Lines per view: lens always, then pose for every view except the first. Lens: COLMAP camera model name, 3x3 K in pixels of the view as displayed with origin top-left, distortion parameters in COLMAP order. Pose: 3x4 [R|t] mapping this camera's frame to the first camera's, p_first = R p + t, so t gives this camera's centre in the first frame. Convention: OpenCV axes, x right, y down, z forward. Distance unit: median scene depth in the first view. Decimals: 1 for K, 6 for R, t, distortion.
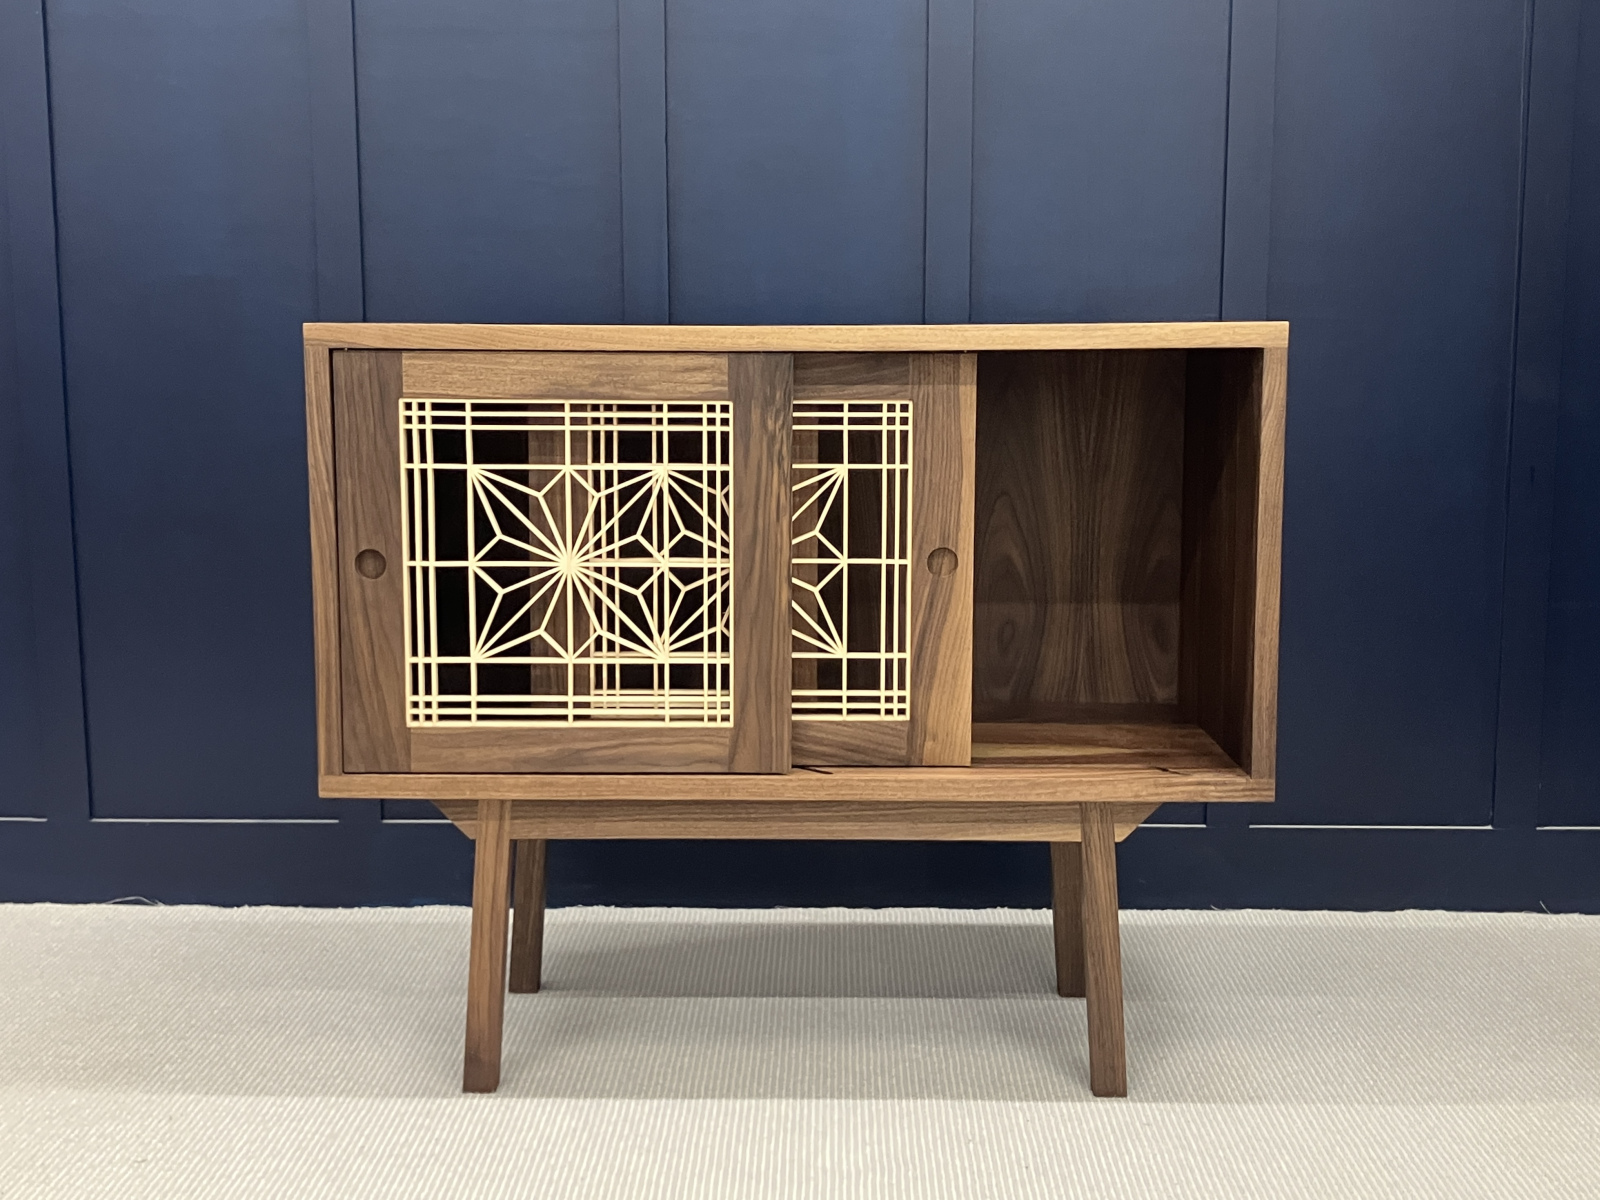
lens RADIAL K [[1914.9, 0, 800.0], [0, 1914.9, 600.0], [0, 0, 1]] dist [0.186473, -0.587959]
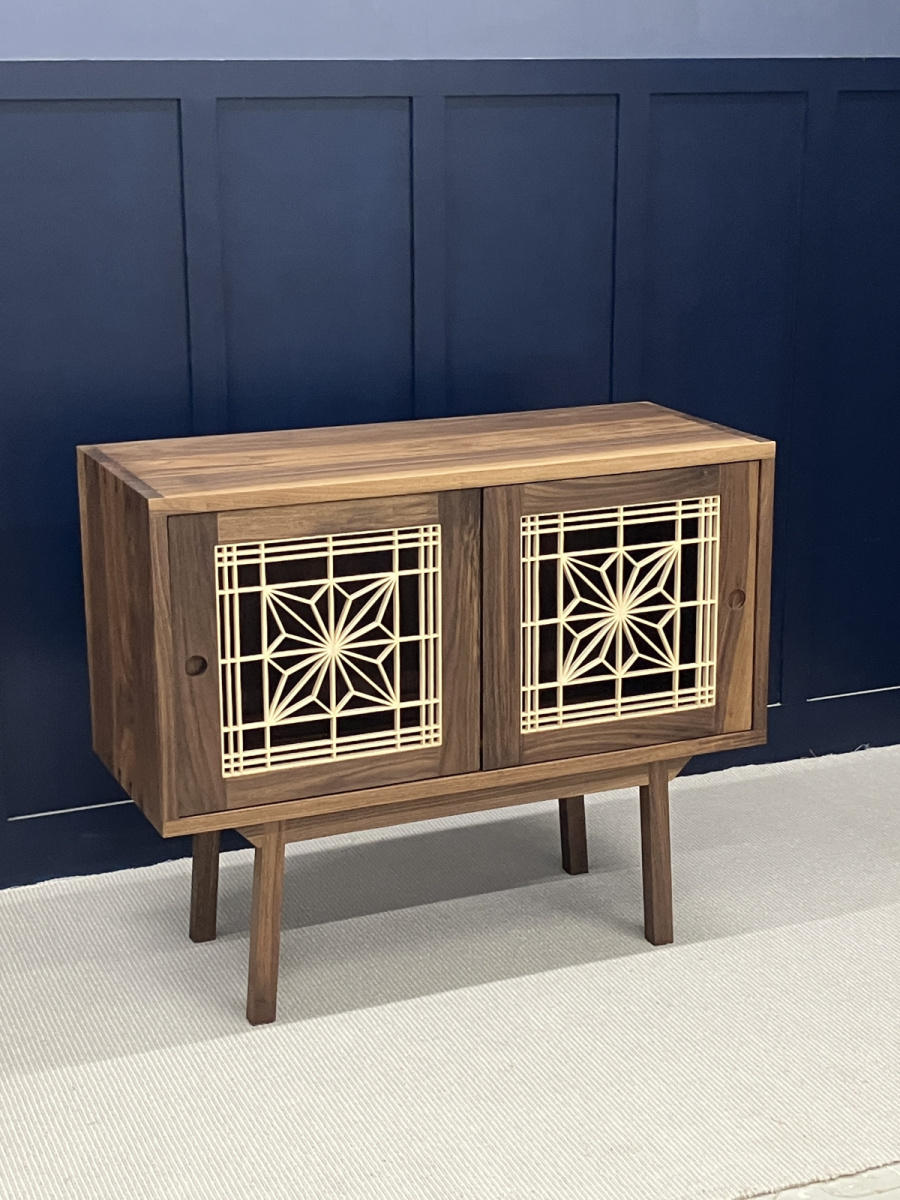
lens RADIAL K [[2022.0, 0, 472.7], [0, 2022.0, 600.2], [0, 0, 1]] dist [0.158325, -0.574561]
pose [[0.912572, -0.110930, 0.393582, -0.595023], [0.059925, 0.988389, 0.139631, -0.249428], [-0.404502, -0.103838, 0.908623, -0.368689]]
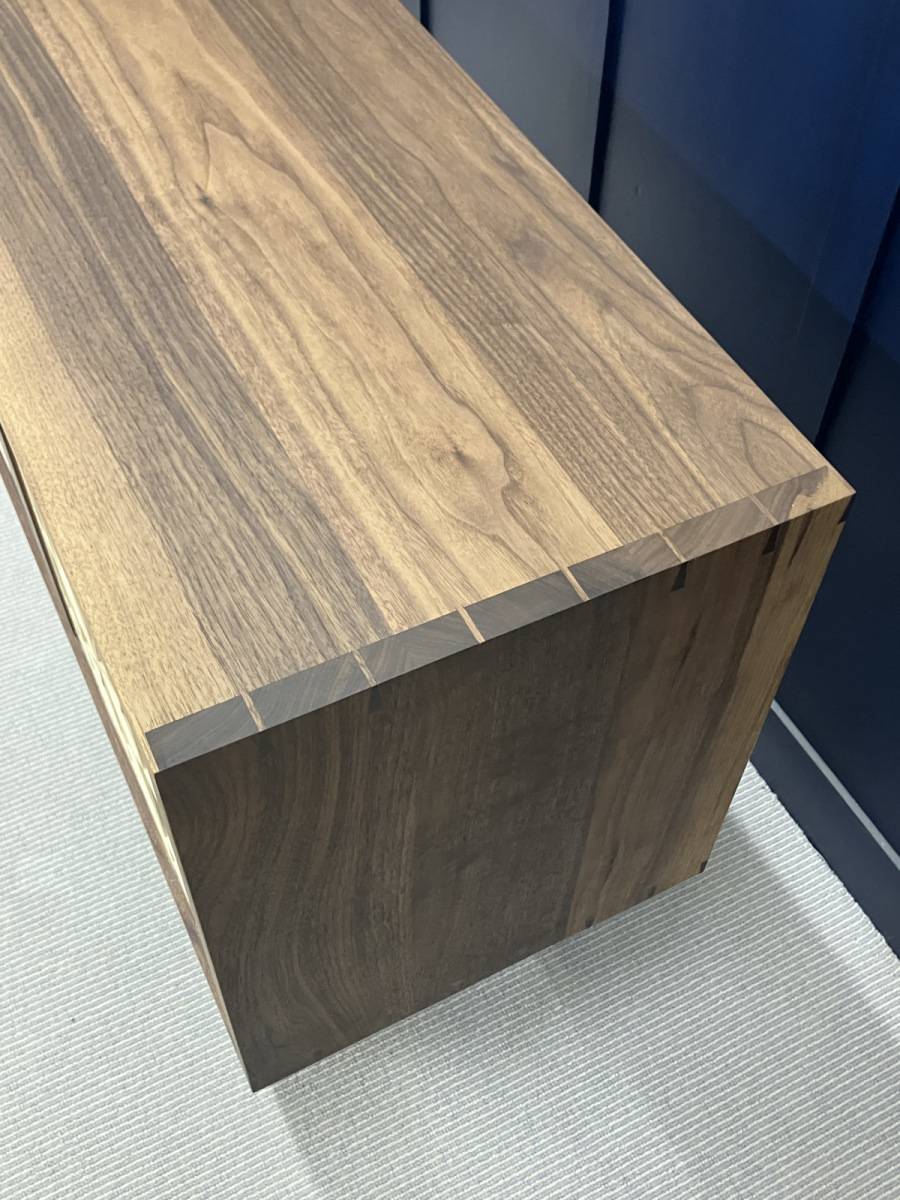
lens RADIAL K [[1281.1, 0, 450.0], [0, 1281.1, 600.0], [0, 0, 1]] dist [0.113930, -0.304075]
pose [[0.462719, 0.709296, -0.531781, 0.410438], [-0.141037, 0.651122, 0.745754, -0.404975], [0.875214, -0.270074, 0.401323, 0.916990]]
